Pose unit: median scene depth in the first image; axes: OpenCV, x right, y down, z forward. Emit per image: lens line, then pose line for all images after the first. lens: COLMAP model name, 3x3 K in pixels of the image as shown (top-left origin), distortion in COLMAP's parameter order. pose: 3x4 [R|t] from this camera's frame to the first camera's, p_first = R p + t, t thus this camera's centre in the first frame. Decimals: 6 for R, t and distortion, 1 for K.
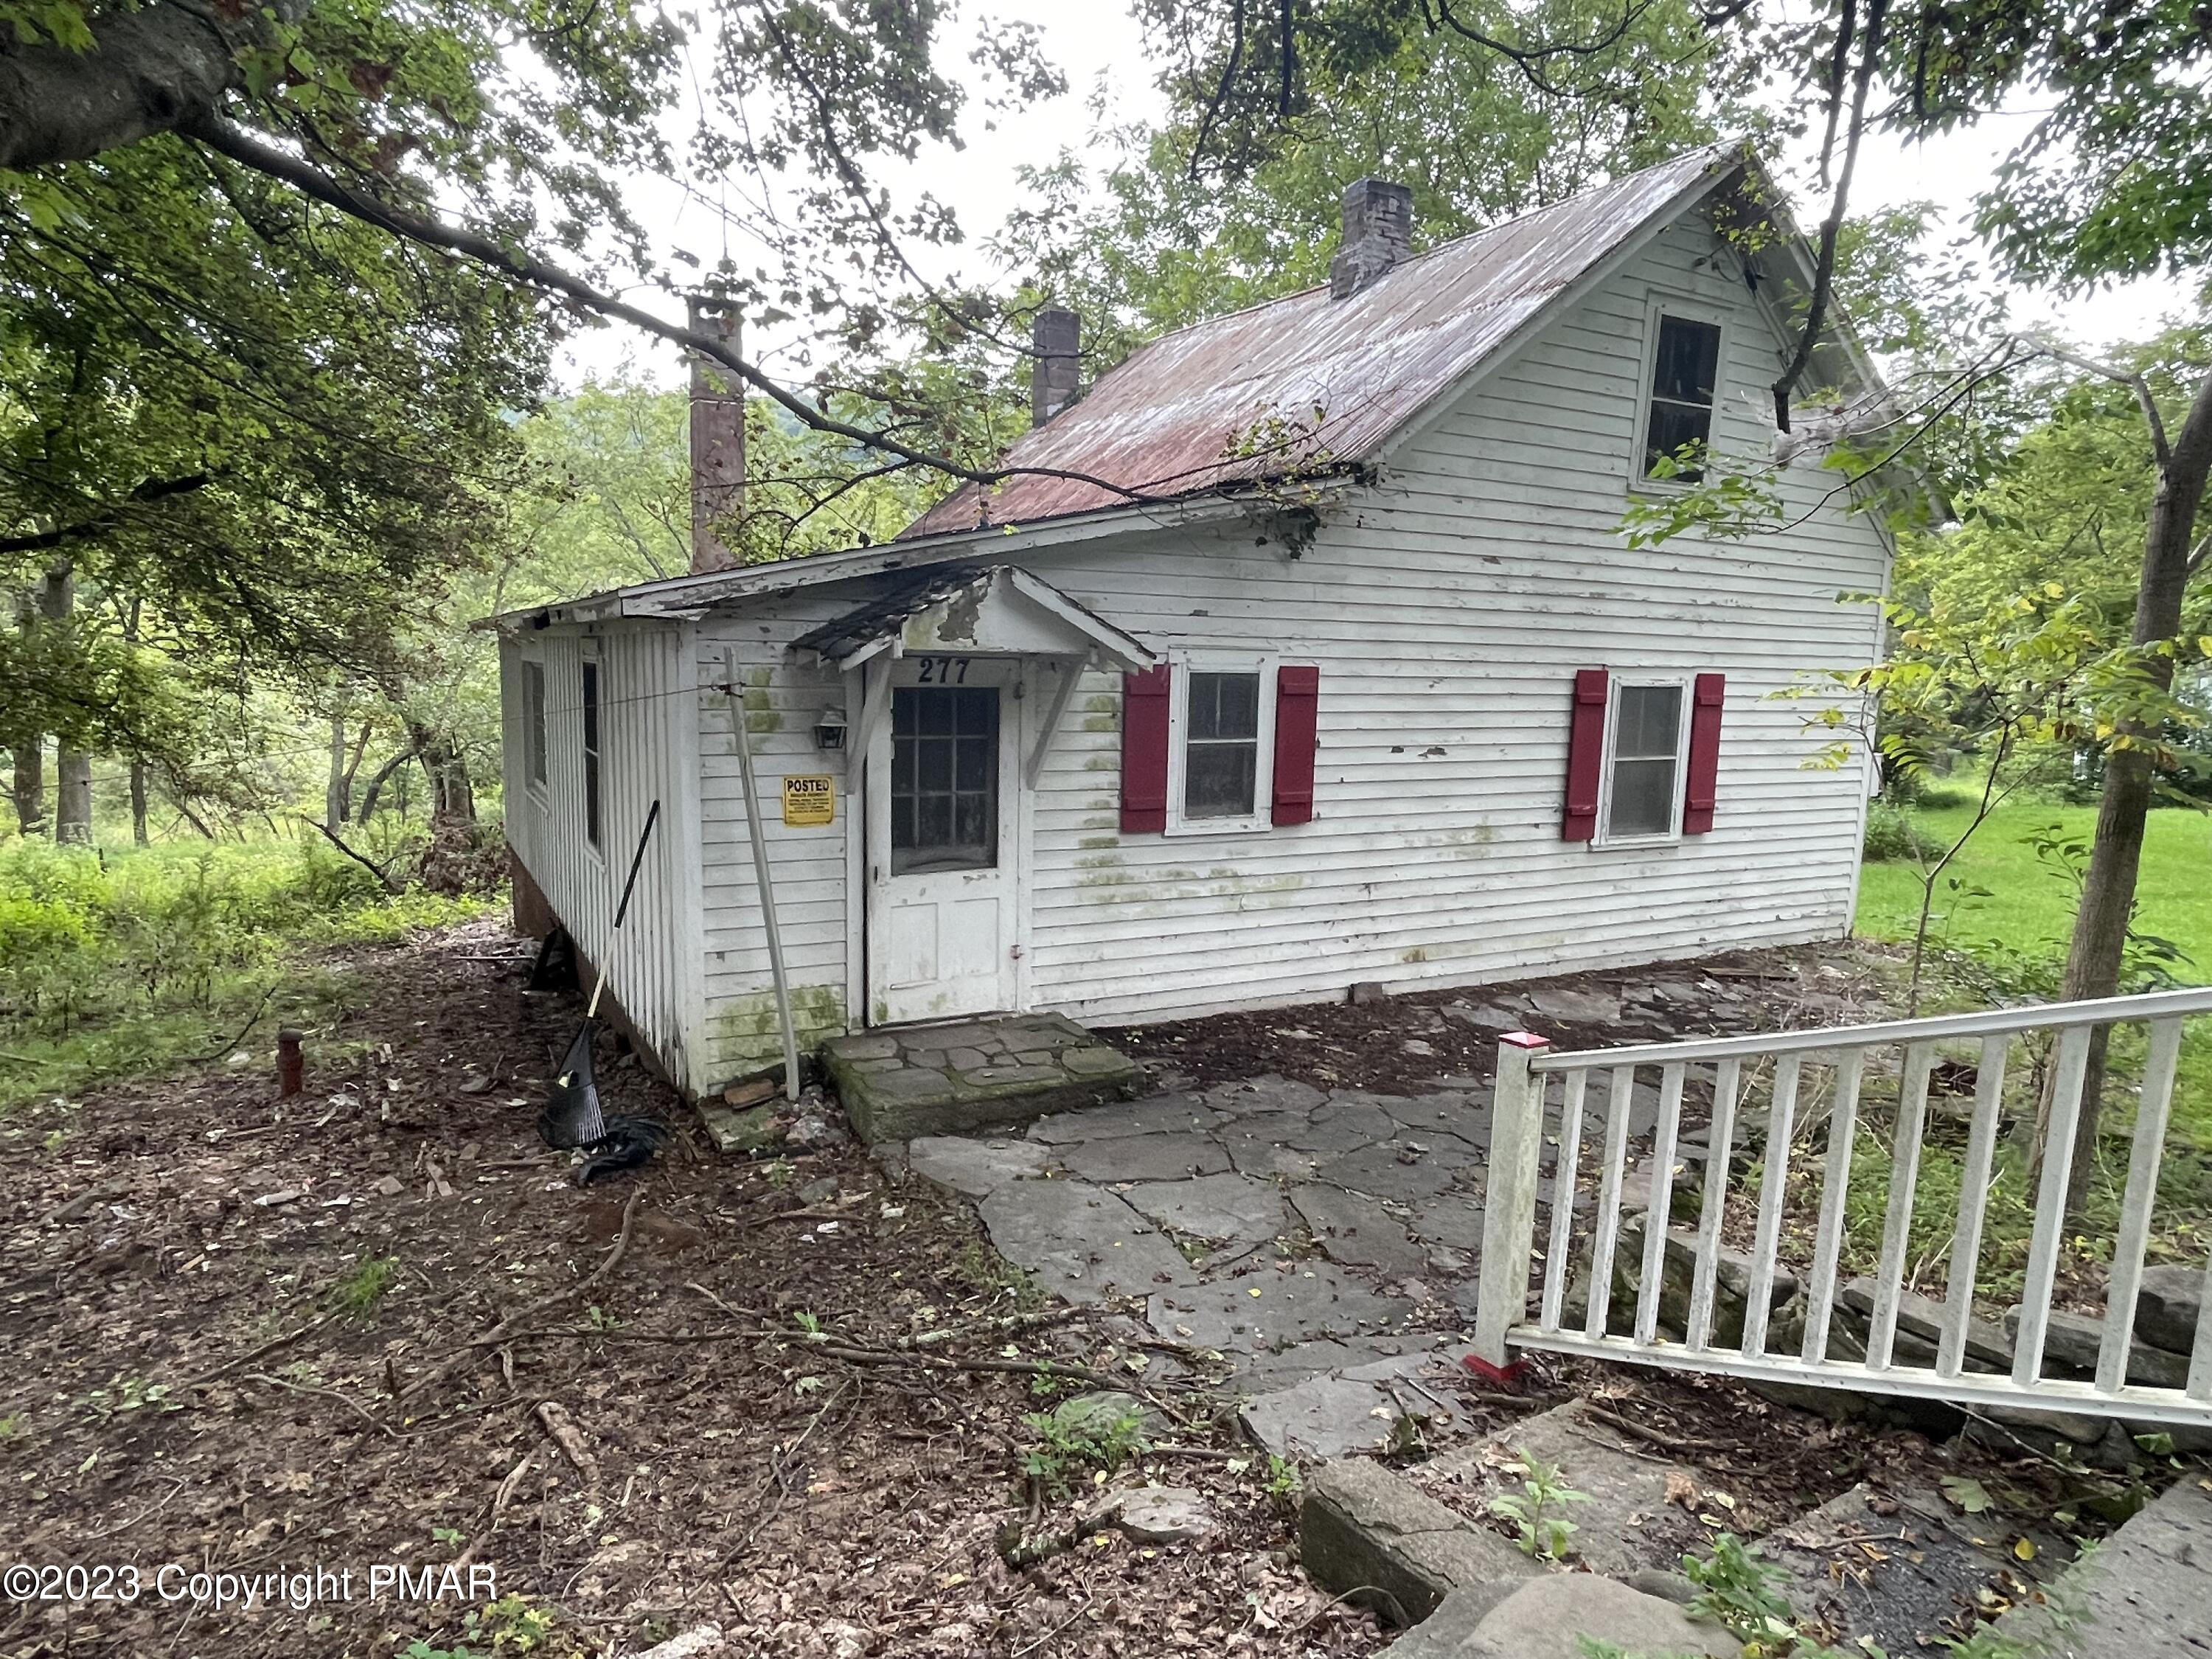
lens RADIAL K [[1283.8, 0, 1106.0], [0, 1283.8, 829.5], [0, 0, 1]] dist [0.002935, 0.000147]
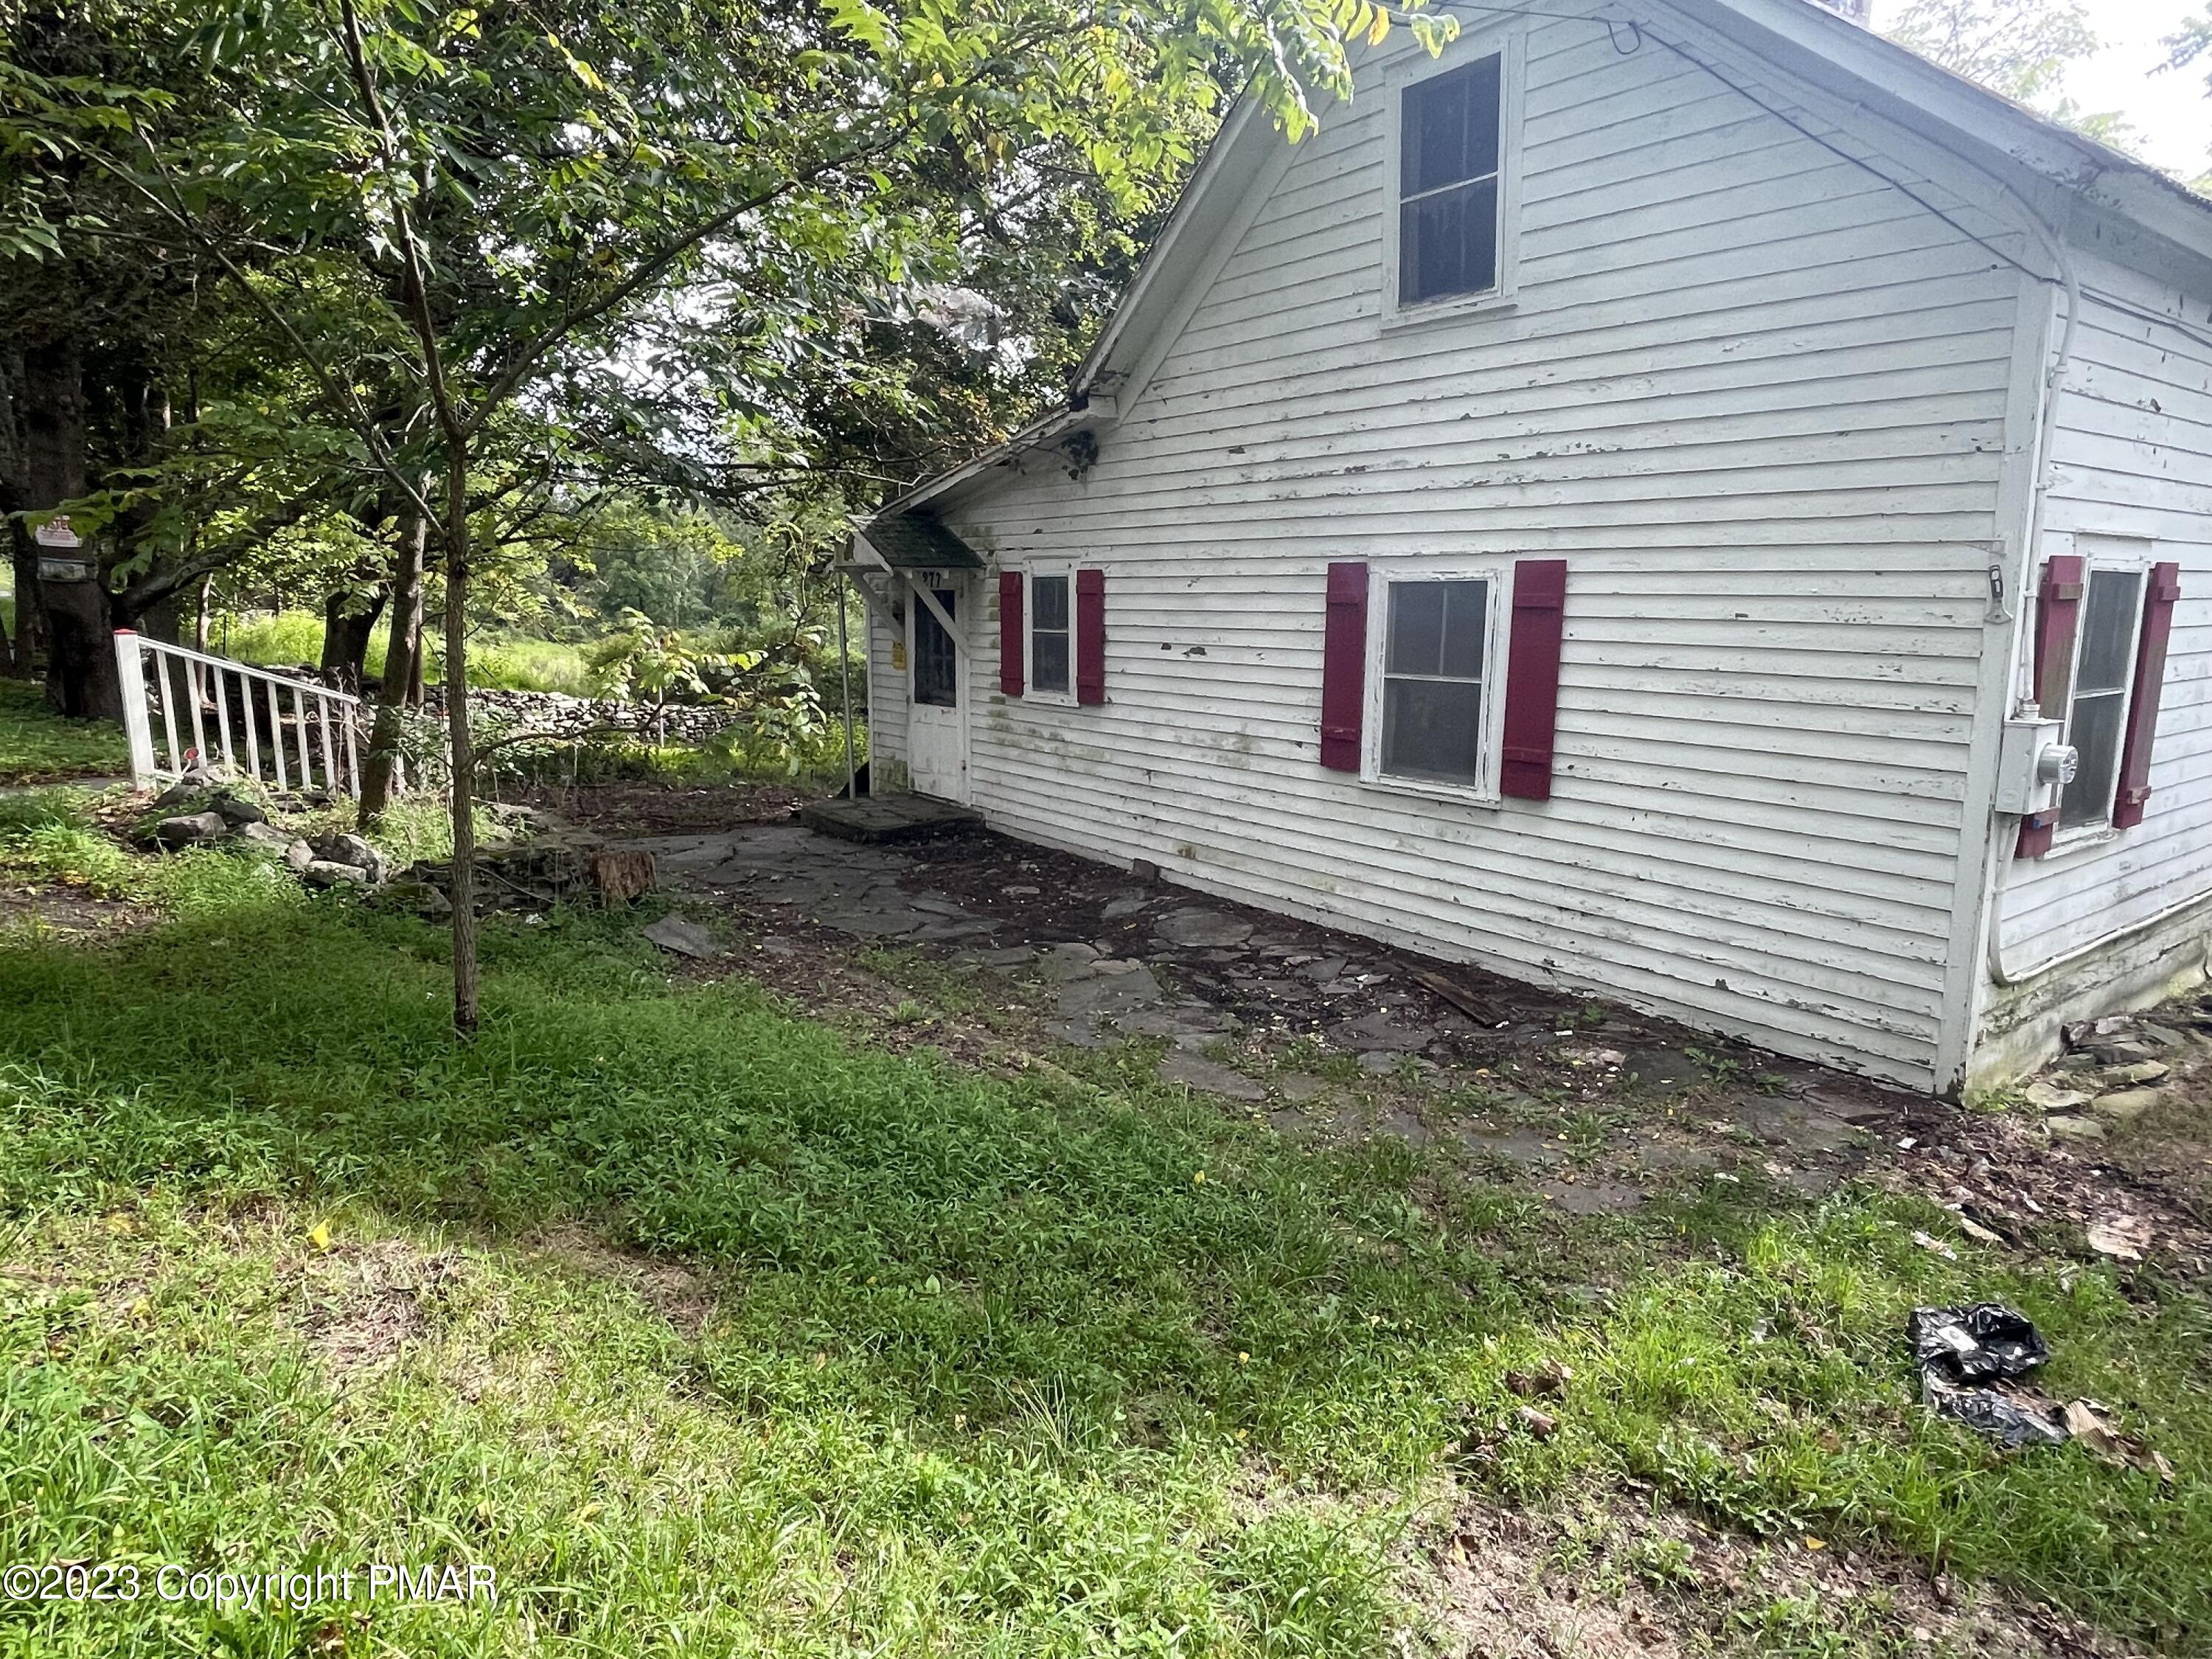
lens RADIAL K [[1283.8, 0, 1106.0], [0, 1283.8, 829.5], [0, 0, 1]] dist [0.002935, 0.000147]
pose [[0.178604, 0.155407, -0.971571, 1.238489], [-0.135097, 0.981969, 0.132235, -0.046296], [0.974602, 0.107639, 0.196379, 0.742070]]
